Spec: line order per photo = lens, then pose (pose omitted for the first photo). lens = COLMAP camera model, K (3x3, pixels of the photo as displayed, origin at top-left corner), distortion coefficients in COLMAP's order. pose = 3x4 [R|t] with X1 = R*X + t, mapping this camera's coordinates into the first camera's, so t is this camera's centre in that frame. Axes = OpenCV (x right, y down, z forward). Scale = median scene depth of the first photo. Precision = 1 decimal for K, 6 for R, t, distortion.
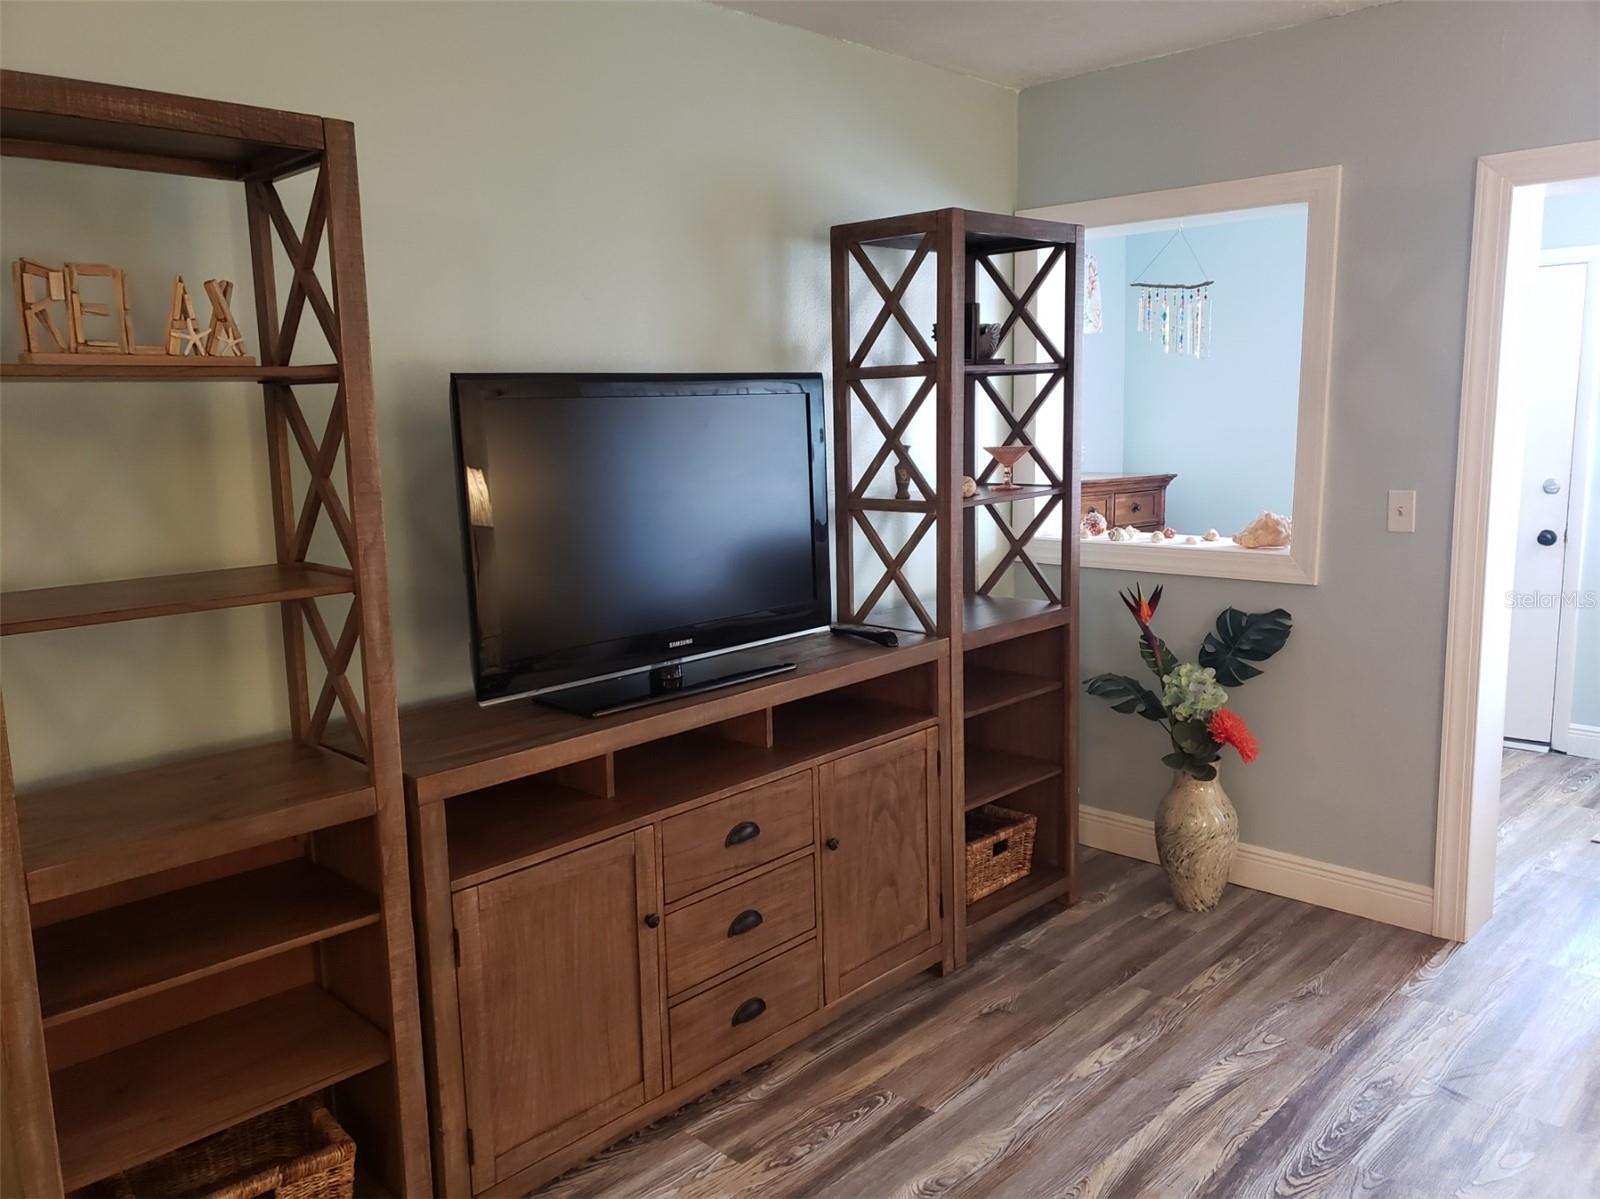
lens RADIAL K [[1253.7, 0, 788.8], [0, 1253.7, 602.5], [0, 0, 1]] dist [0.051873, -0.037394]
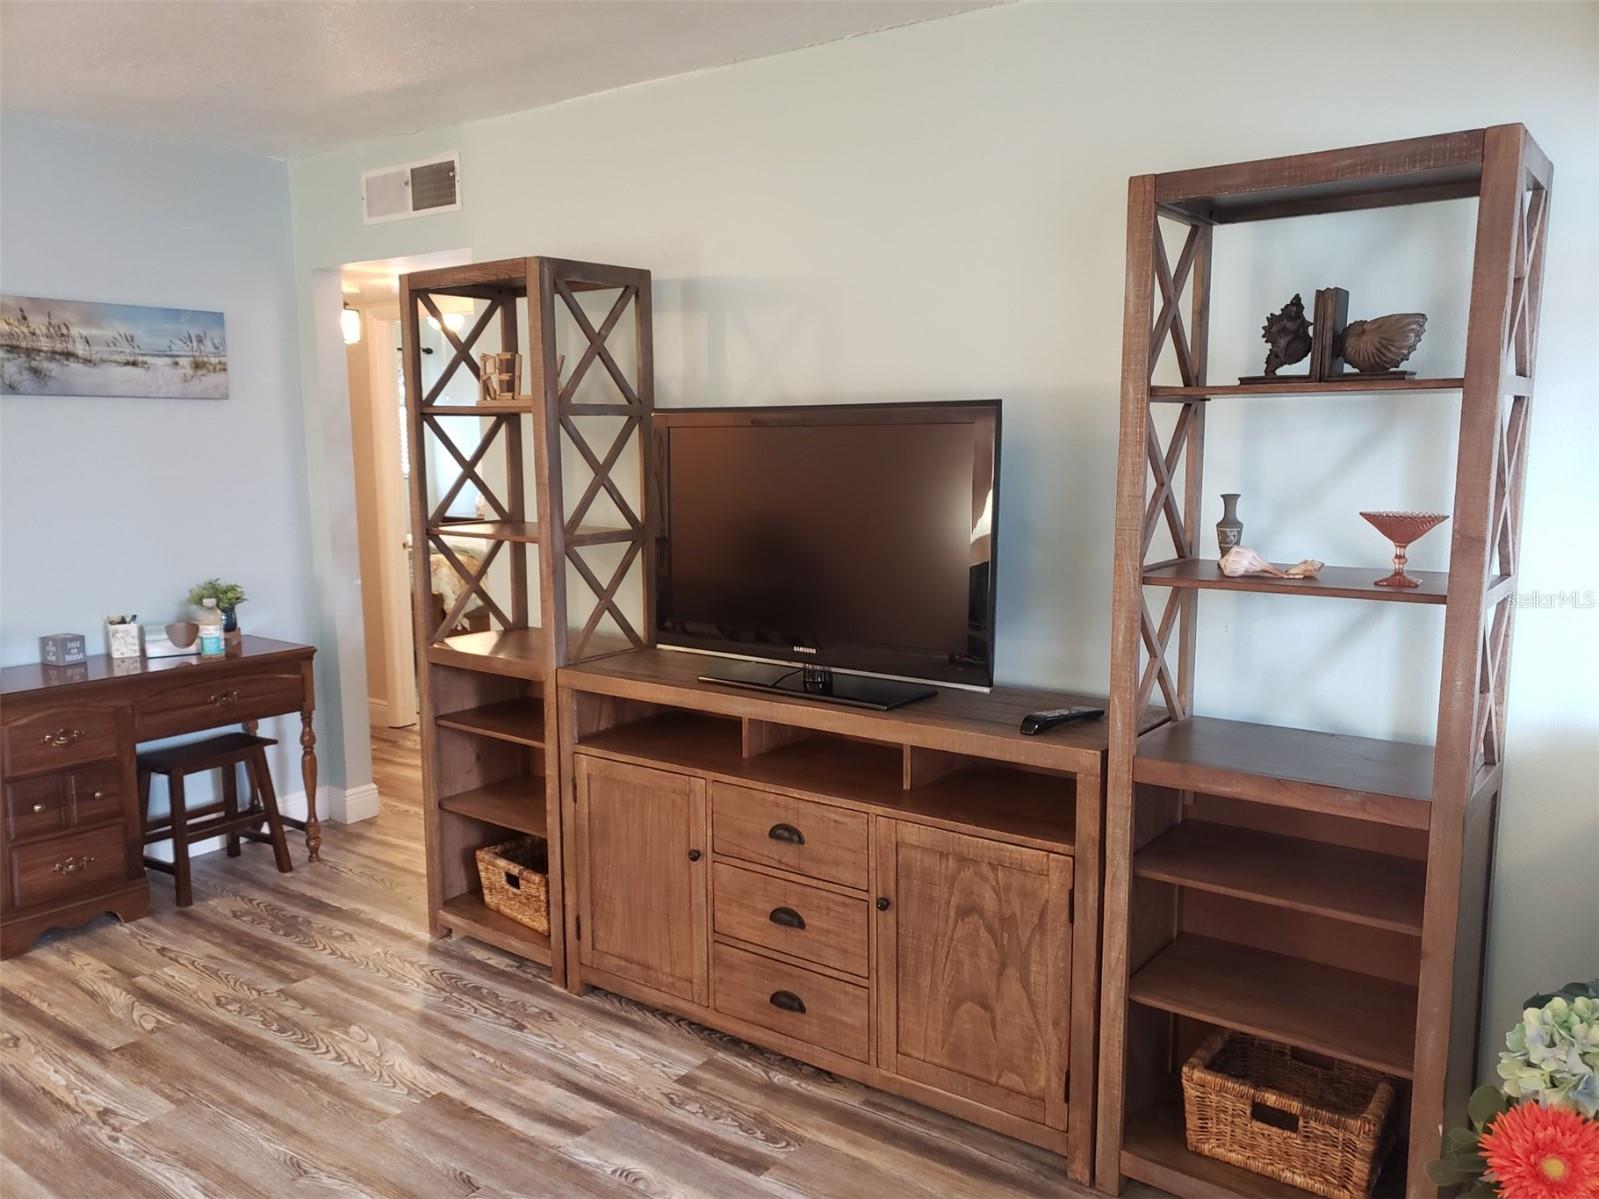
lens RADIAL K [[1252.9, 0, 784.1], [0, 1252.9, 610.0], [0, 0, 1]] dist [0.051873, -0.037394]
pose [[0.147529, 0.182567, -0.972062, 0.959061], [-0.164404, 0.973670, 0.157918, -0.169952], [0.975298, 0.136513, 0.173659, 0.777405]]
